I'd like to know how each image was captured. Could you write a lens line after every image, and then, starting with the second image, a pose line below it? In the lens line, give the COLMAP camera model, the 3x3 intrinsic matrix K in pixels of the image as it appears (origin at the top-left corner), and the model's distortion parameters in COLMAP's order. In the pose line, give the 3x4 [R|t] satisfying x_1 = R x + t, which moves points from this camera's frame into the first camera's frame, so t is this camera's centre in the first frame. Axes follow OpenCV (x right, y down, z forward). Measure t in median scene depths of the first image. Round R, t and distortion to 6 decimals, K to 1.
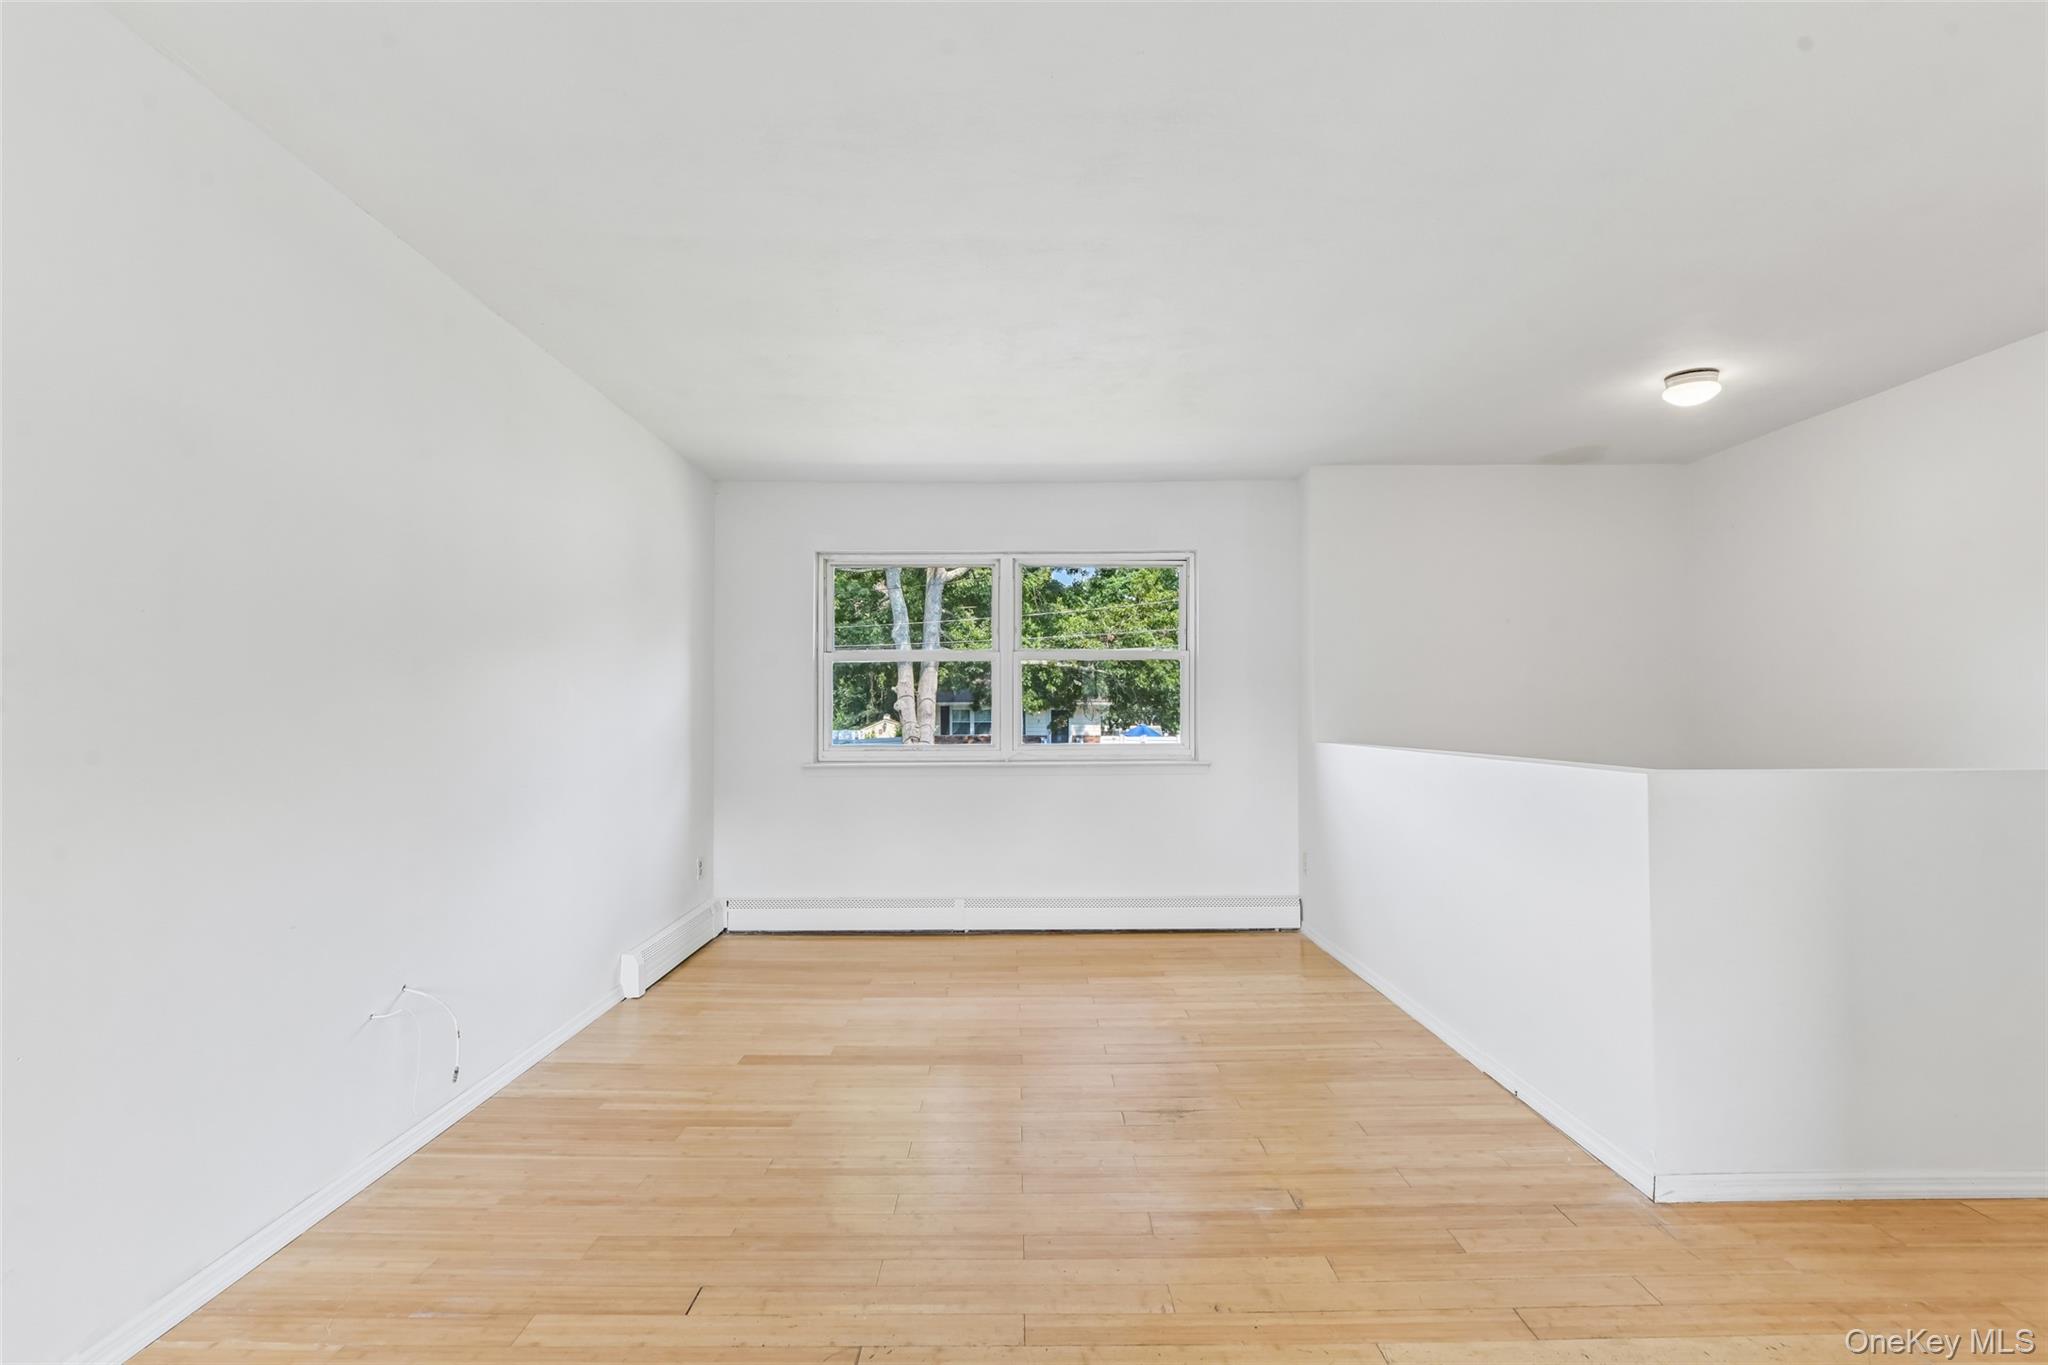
lens RADIAL K [[1001.0, 0, 994.6], [0, 1001.0, 704.6], [0, 0, 1]] dist [0.008914, -0.003014]
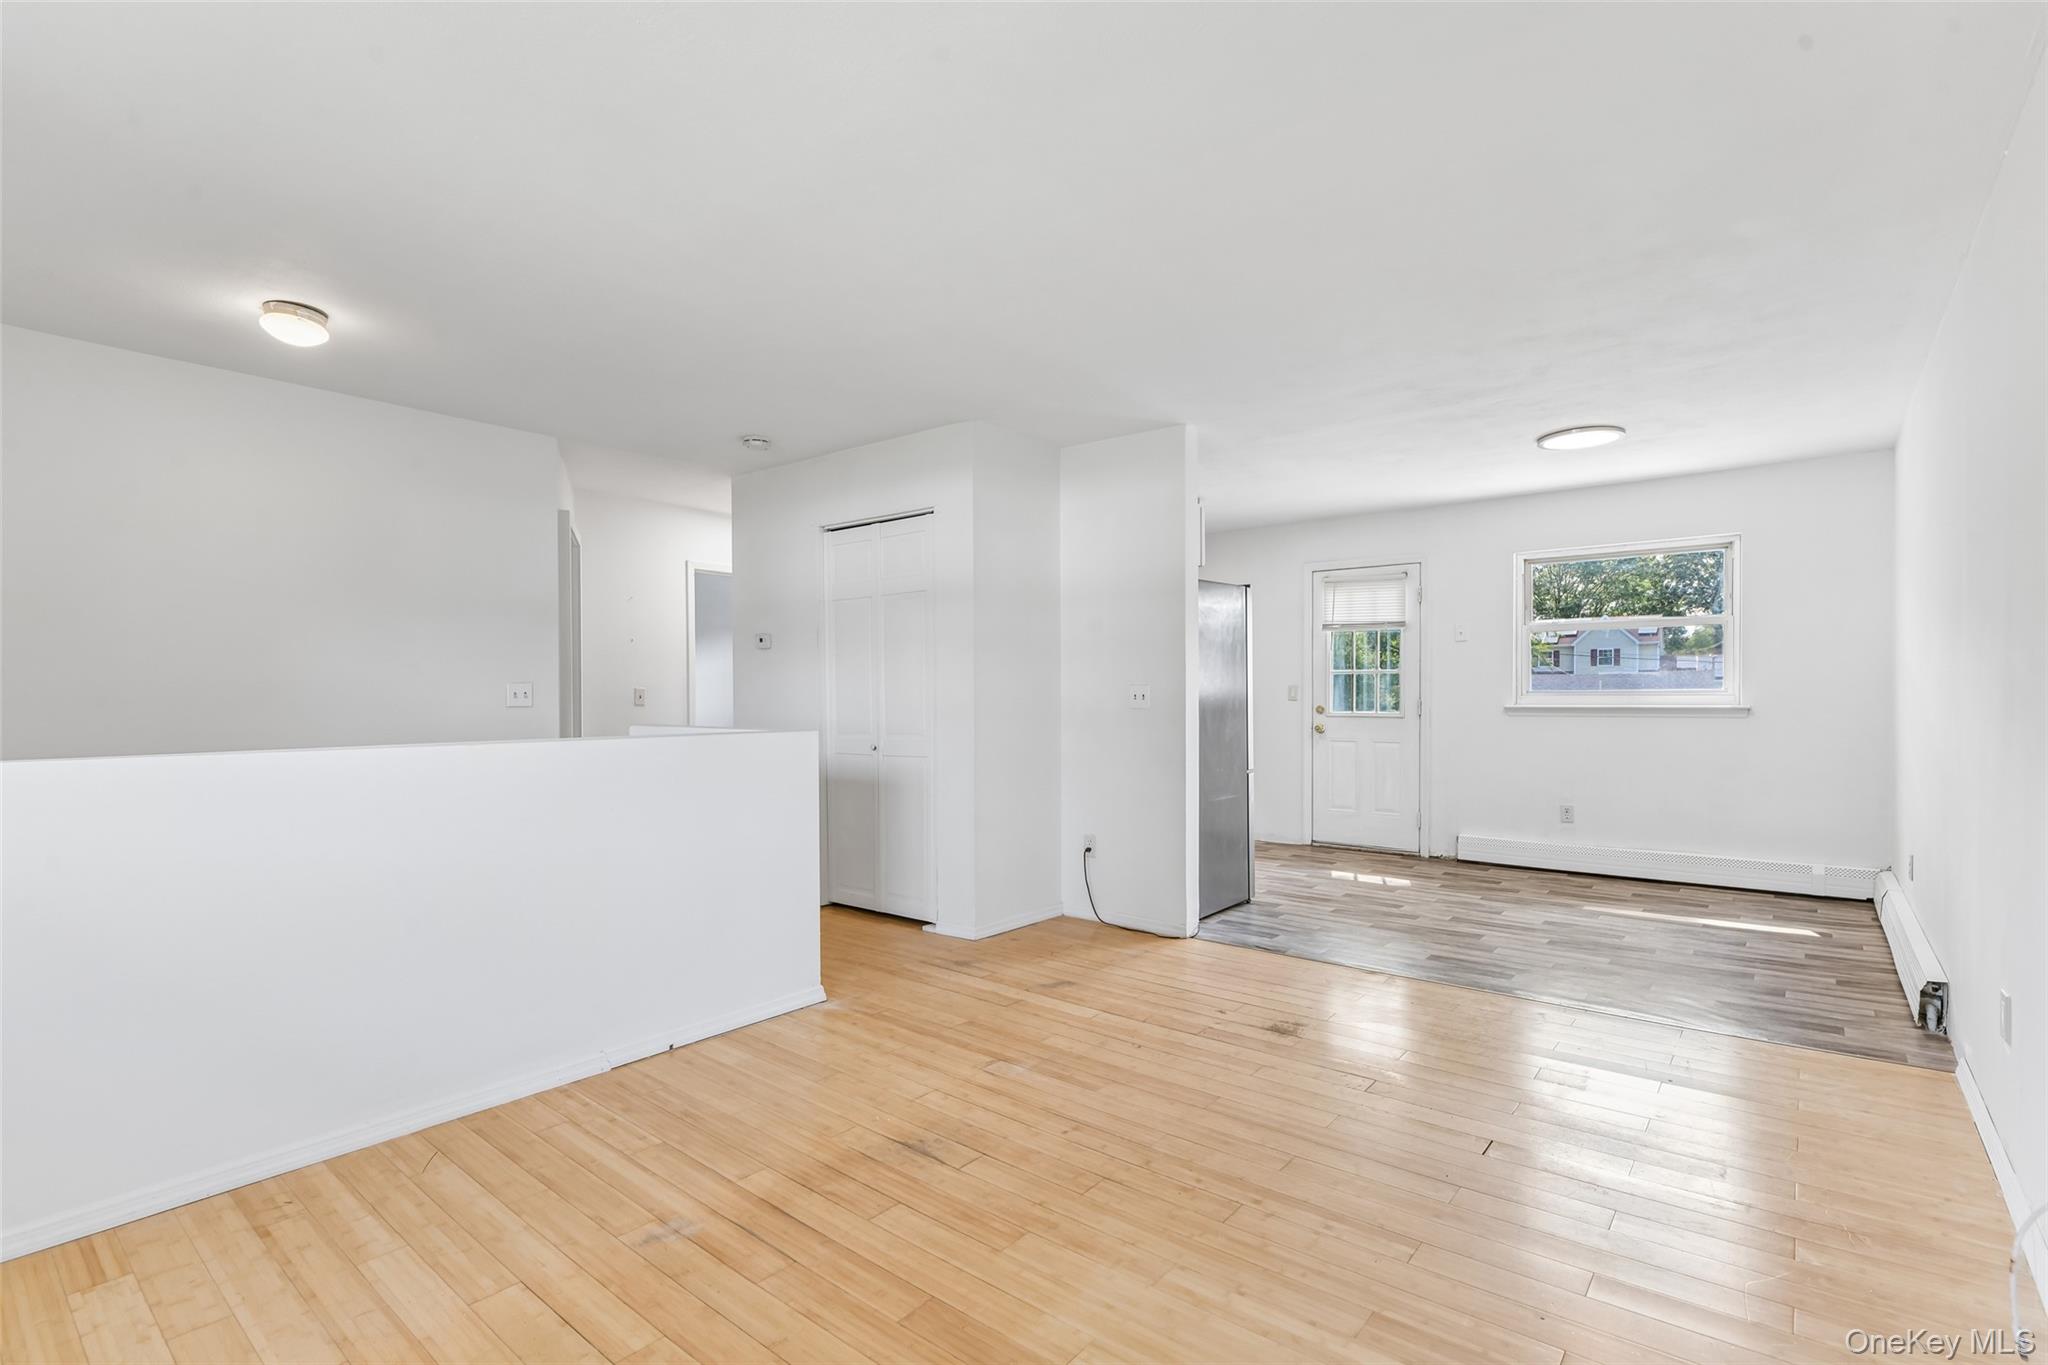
lens RADIAL K [[1001.0, 0, 983.4], [0, 1001.0, 687.2], [0, 0, 1]] dist [0.008914, -0.003014]
pose [[-0.783660, 0.010379, 0.621103, -0.289062], [0.000530, 0.999871, -0.016040, 0.015507], [-0.621190, -0.012240, -0.783565, 1.162894]]
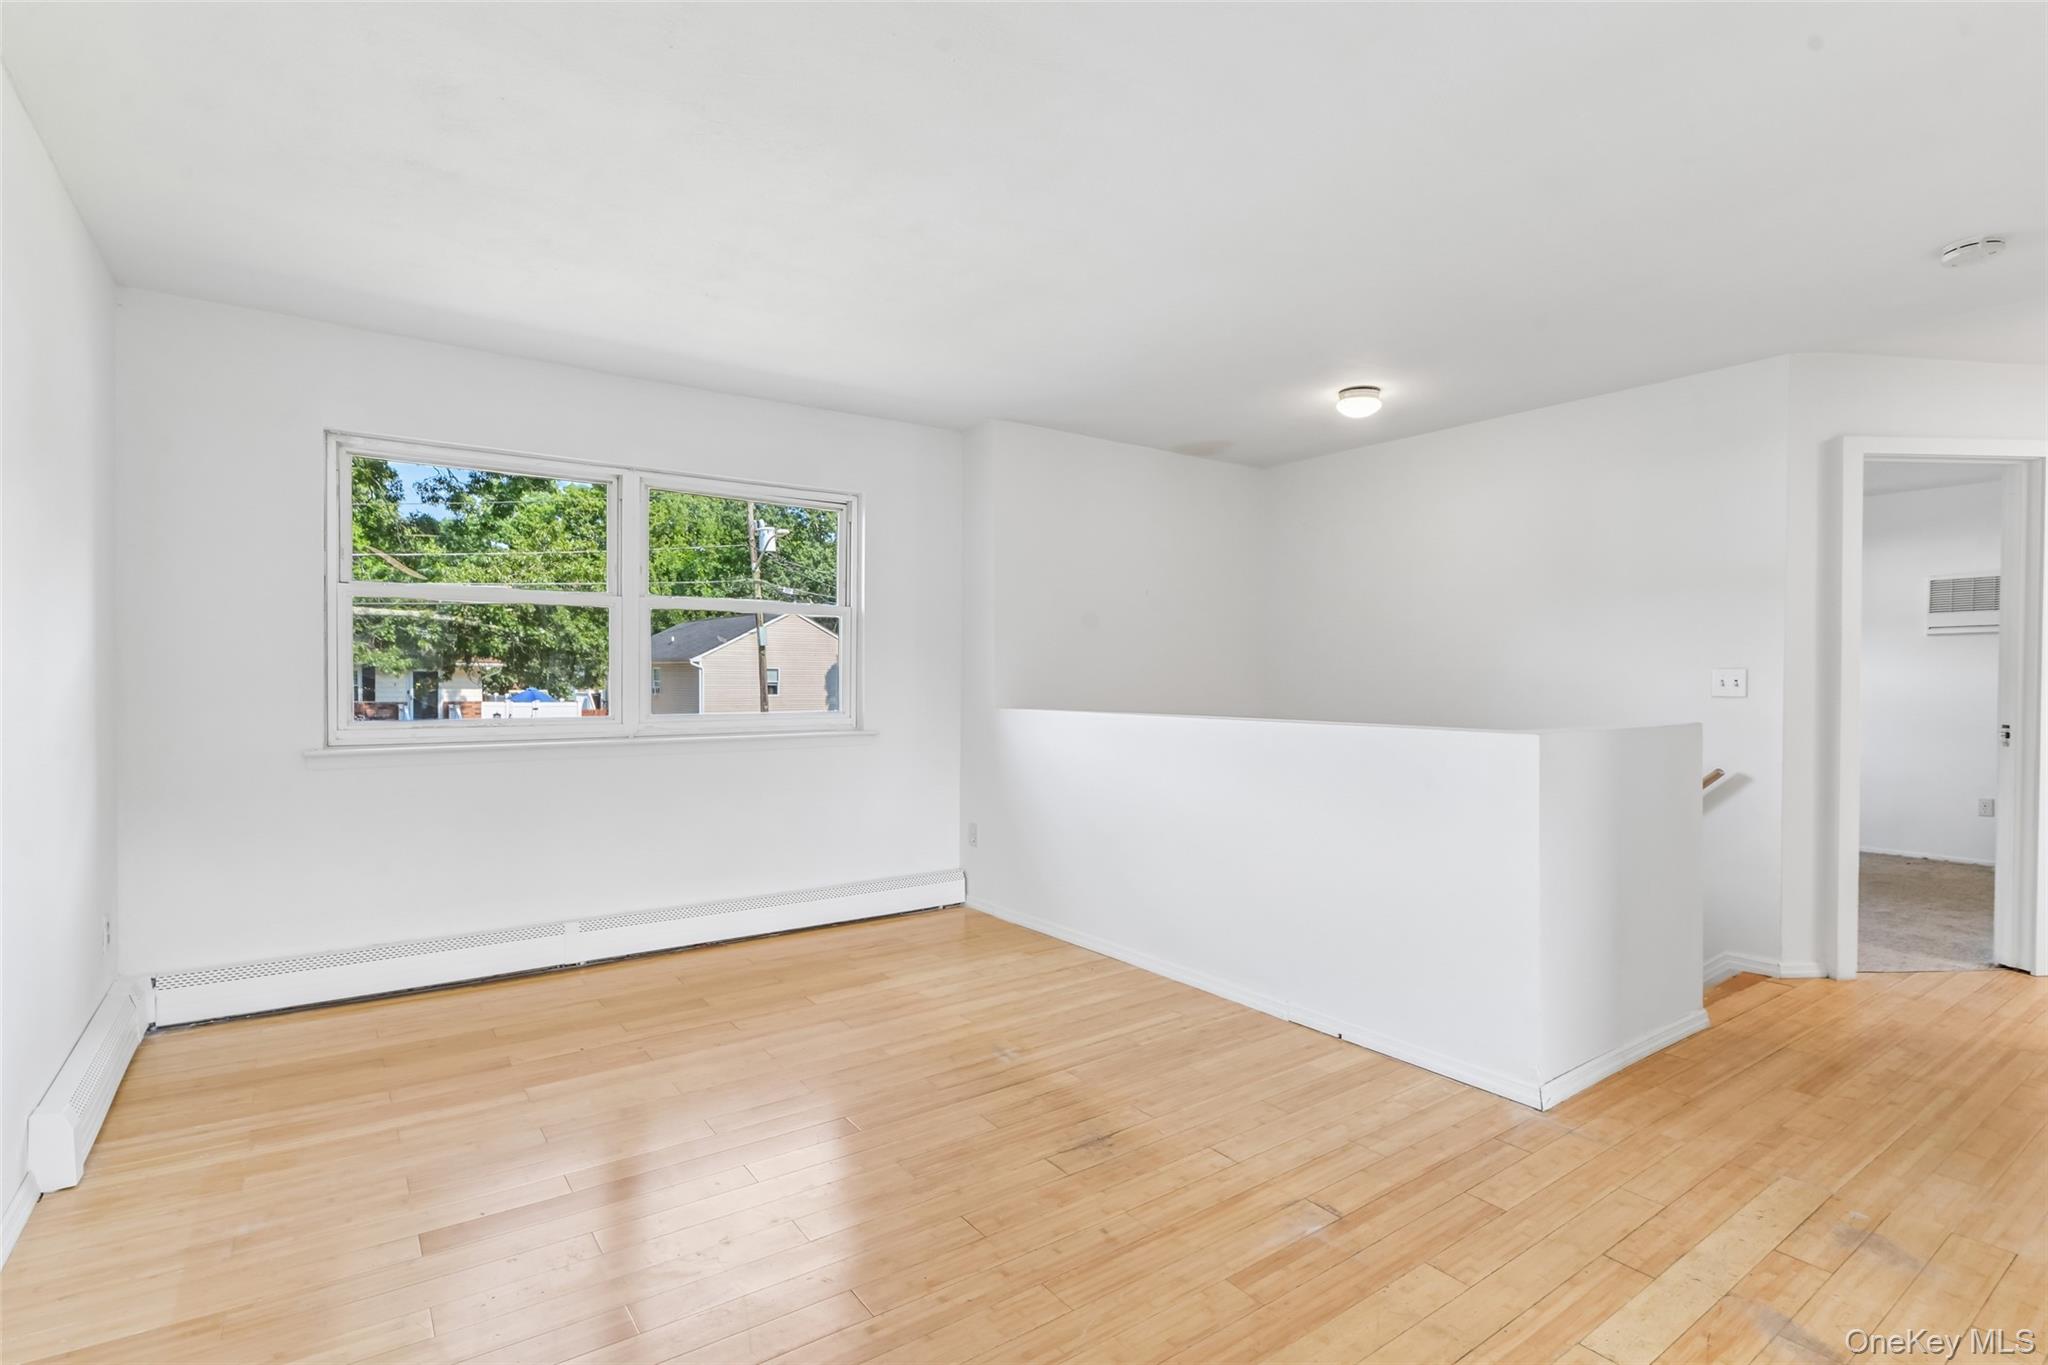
lens RADIAL K [[1001.0, 0, 1041.3], [0, 1001.0, 688.4], [0, 0, 1]] dist [0.008914, -0.003014]
pose [[0.801237, -0.000996, 0.598346, -0.262647], [-0.010834, 0.999811, 0.016171, 0.003550], [-0.598249, -0.019439, 0.801075, 0.245727]]
